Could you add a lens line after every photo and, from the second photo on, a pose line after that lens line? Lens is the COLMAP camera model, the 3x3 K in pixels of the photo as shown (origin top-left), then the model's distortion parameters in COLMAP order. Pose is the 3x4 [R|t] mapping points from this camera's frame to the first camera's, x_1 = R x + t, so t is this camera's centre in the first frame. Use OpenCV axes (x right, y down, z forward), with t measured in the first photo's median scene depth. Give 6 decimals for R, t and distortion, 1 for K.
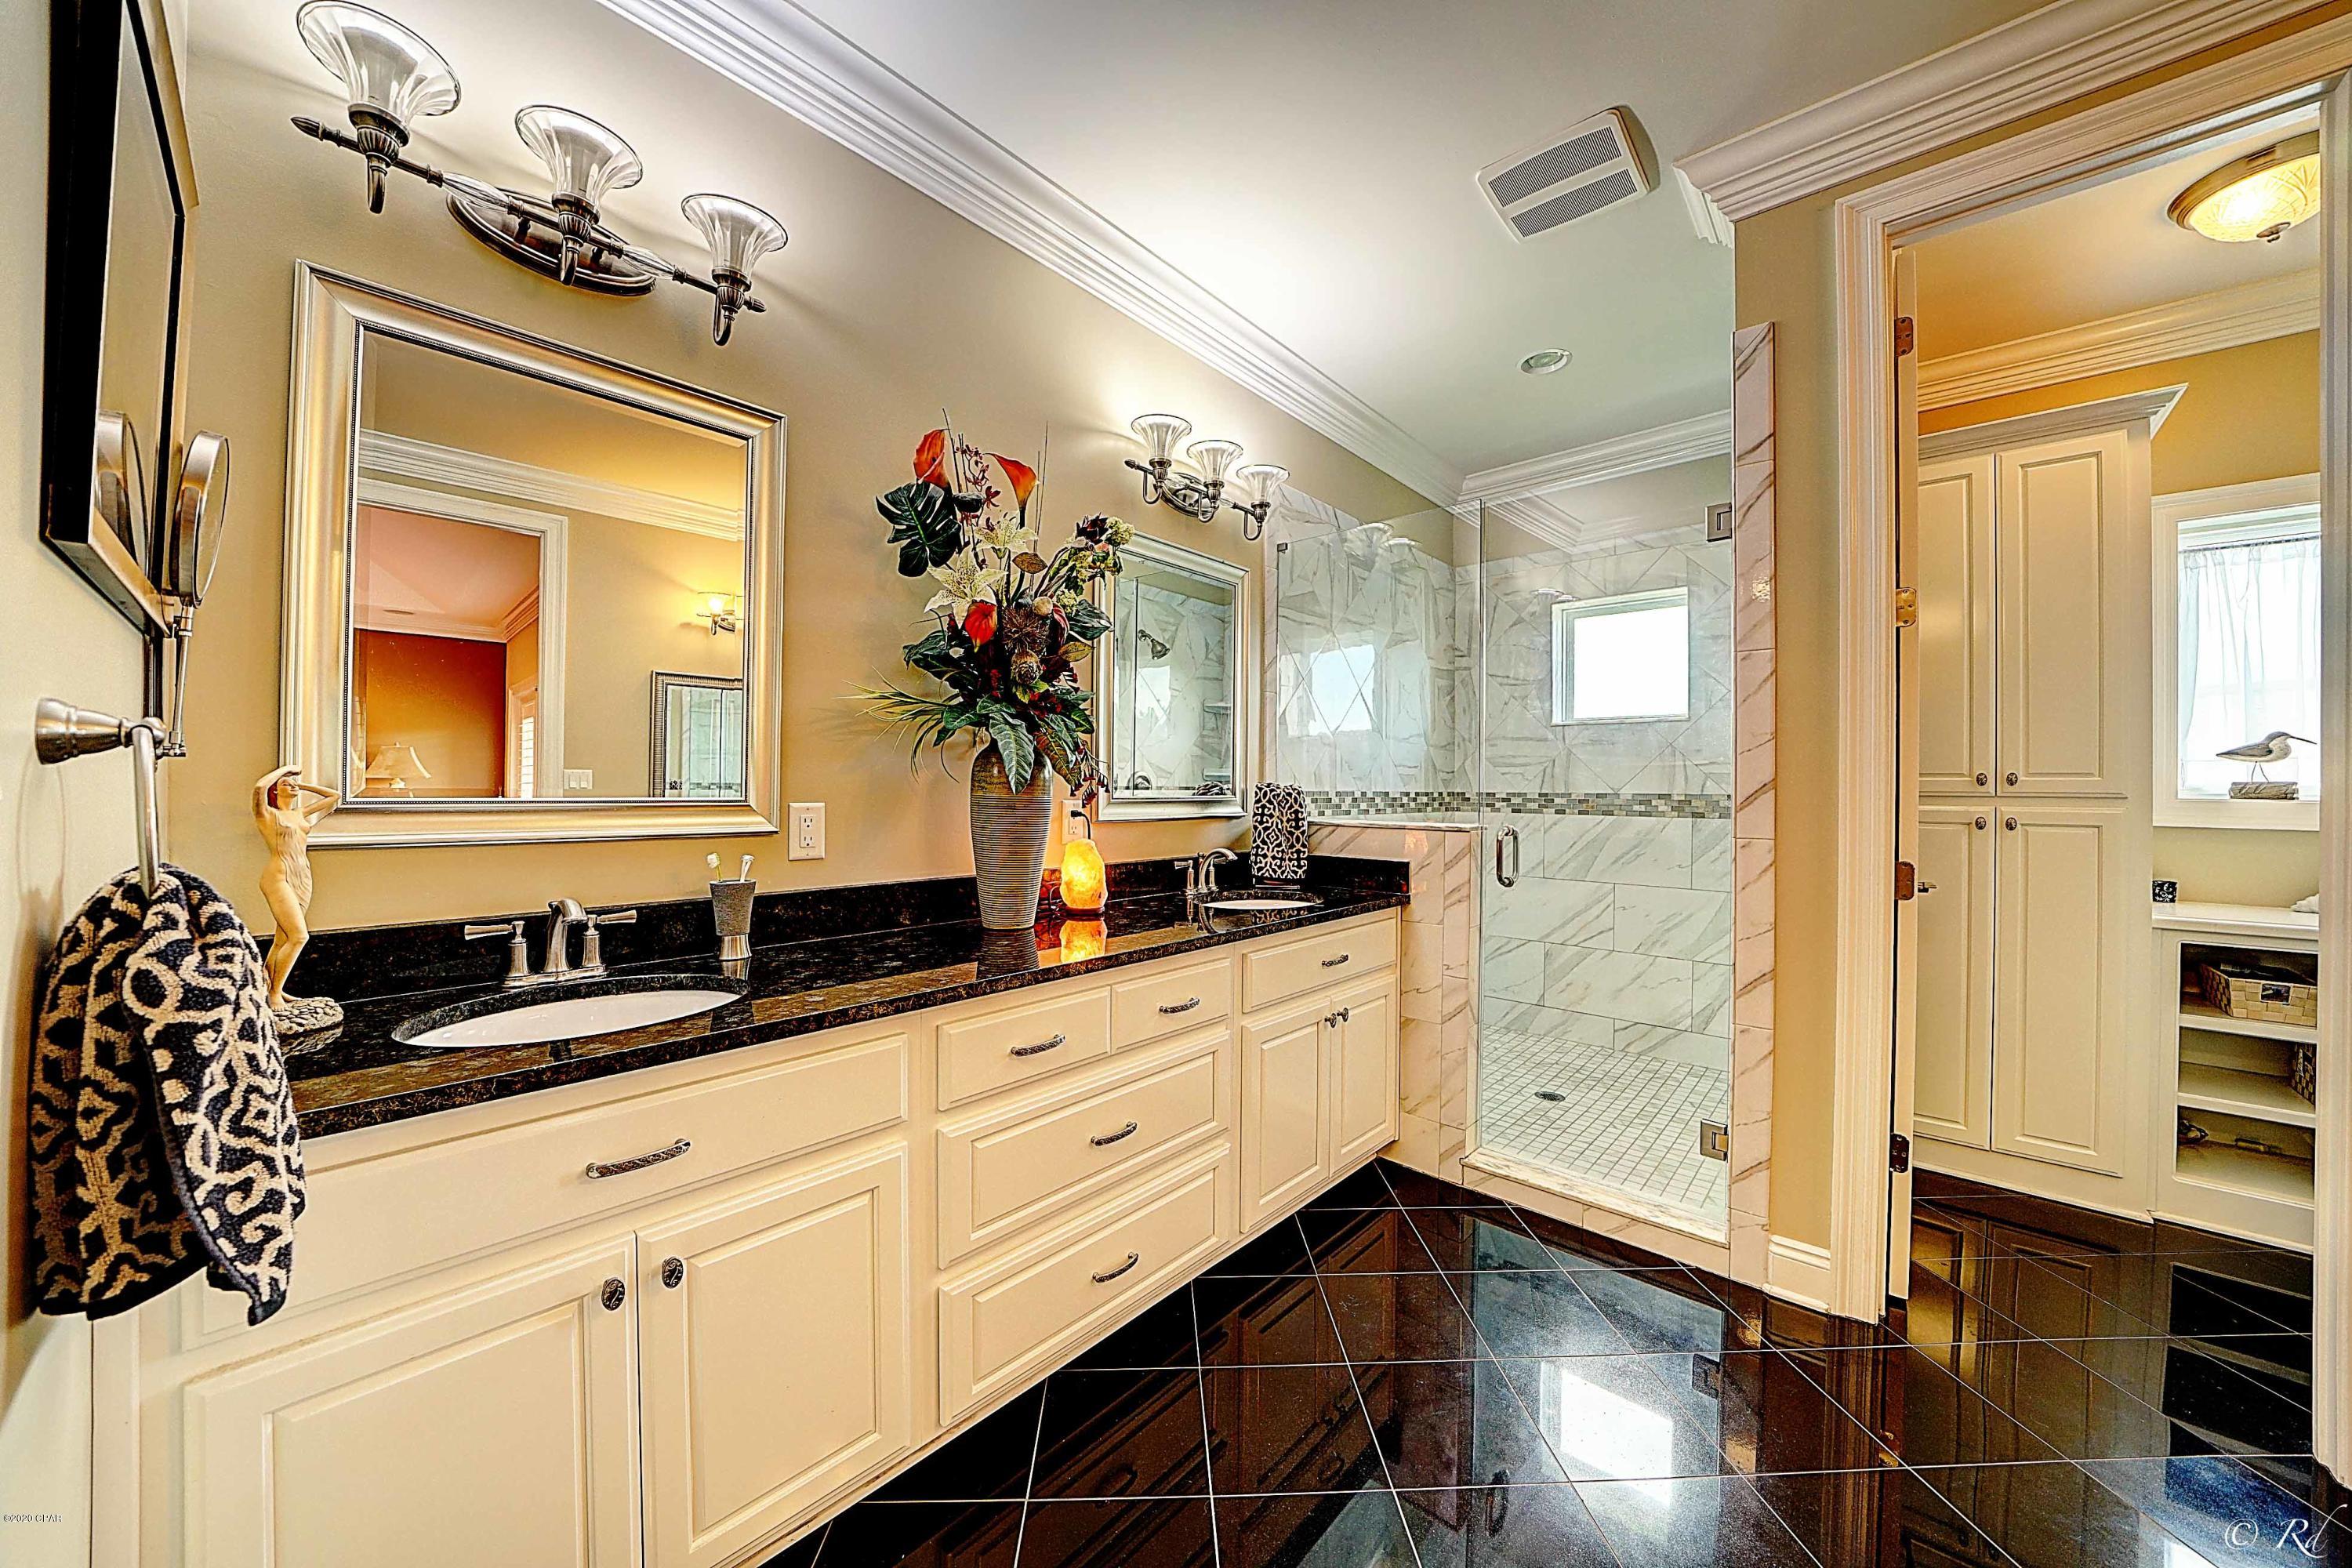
lens RADIAL K [[818.0, 0, 1167.9], [0, 818.0, 782.4], [0, 0, 1]] dist [-0.022814, 0.001661]
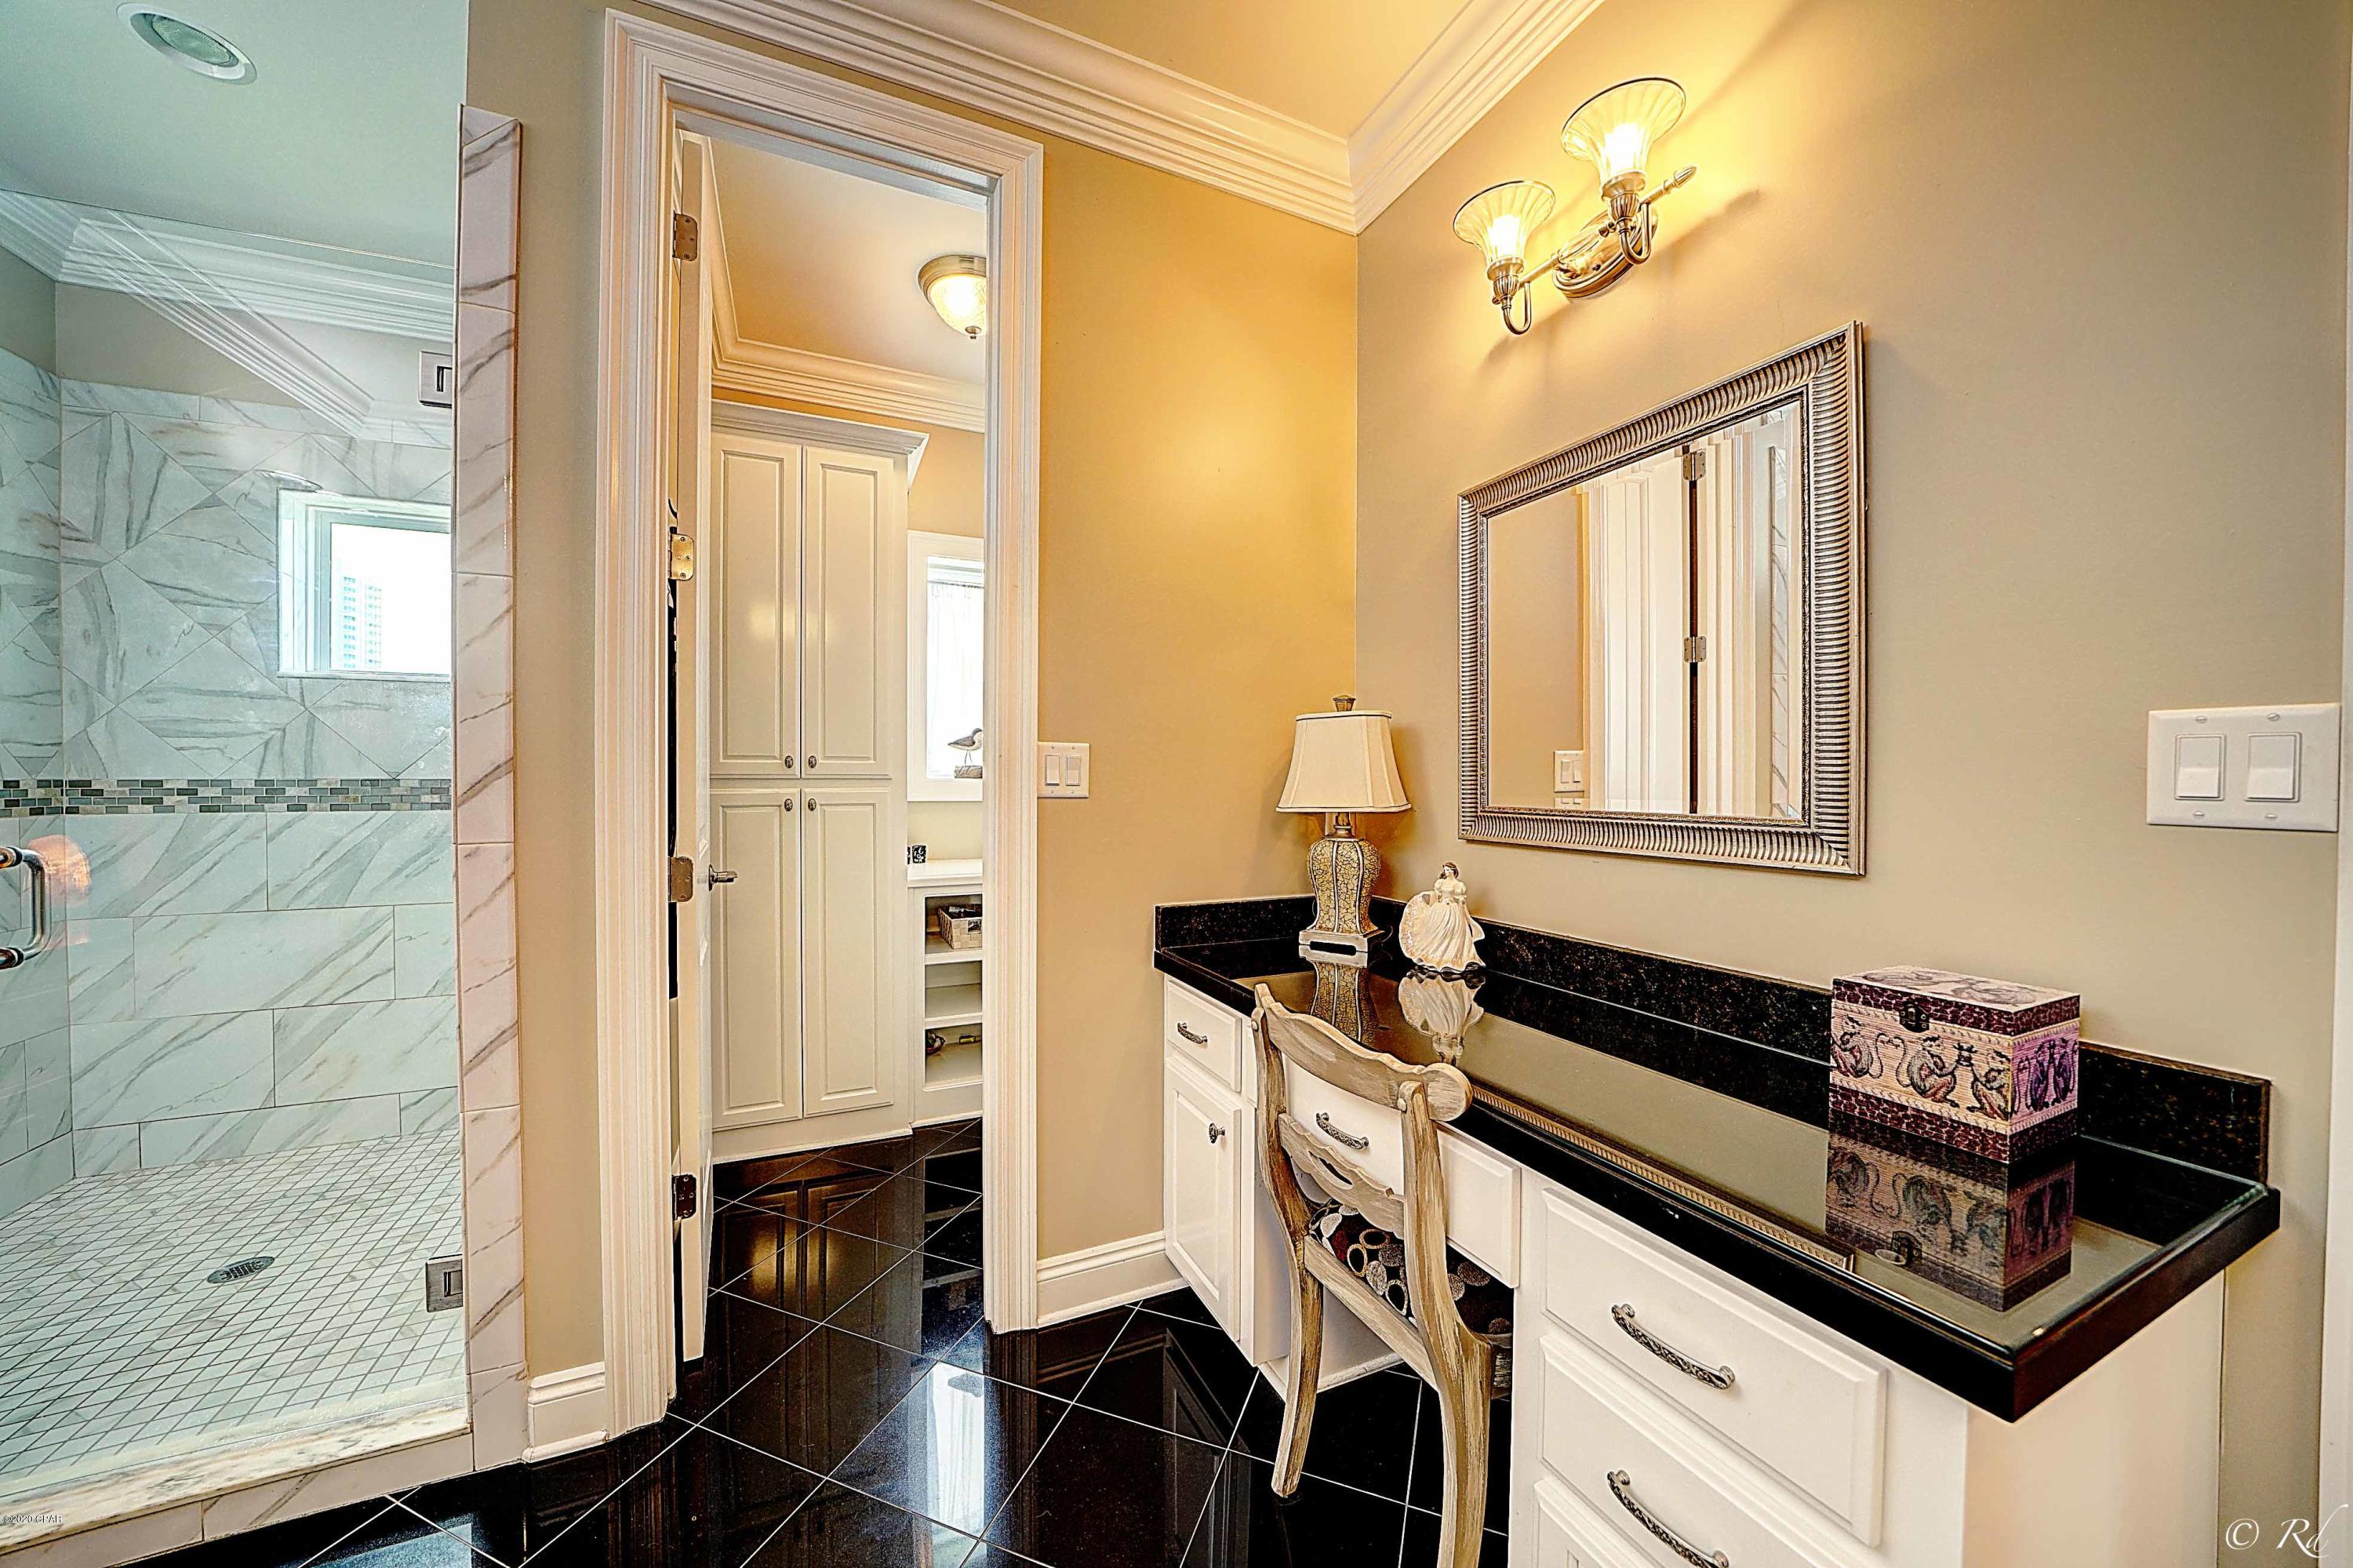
lens RADIAL K [[818.4, 0, 1184.0], [0, 818.4, 778.5], [0, 0, 1]] dist [-0.022814, 0.001661]
pose [[0.380995, -0.012060, 0.924498, 0.253722], [-0.003384, 0.999890, 0.014438, 0.000836], [-0.924571, -0.008630, 0.380912, 0.140747]]
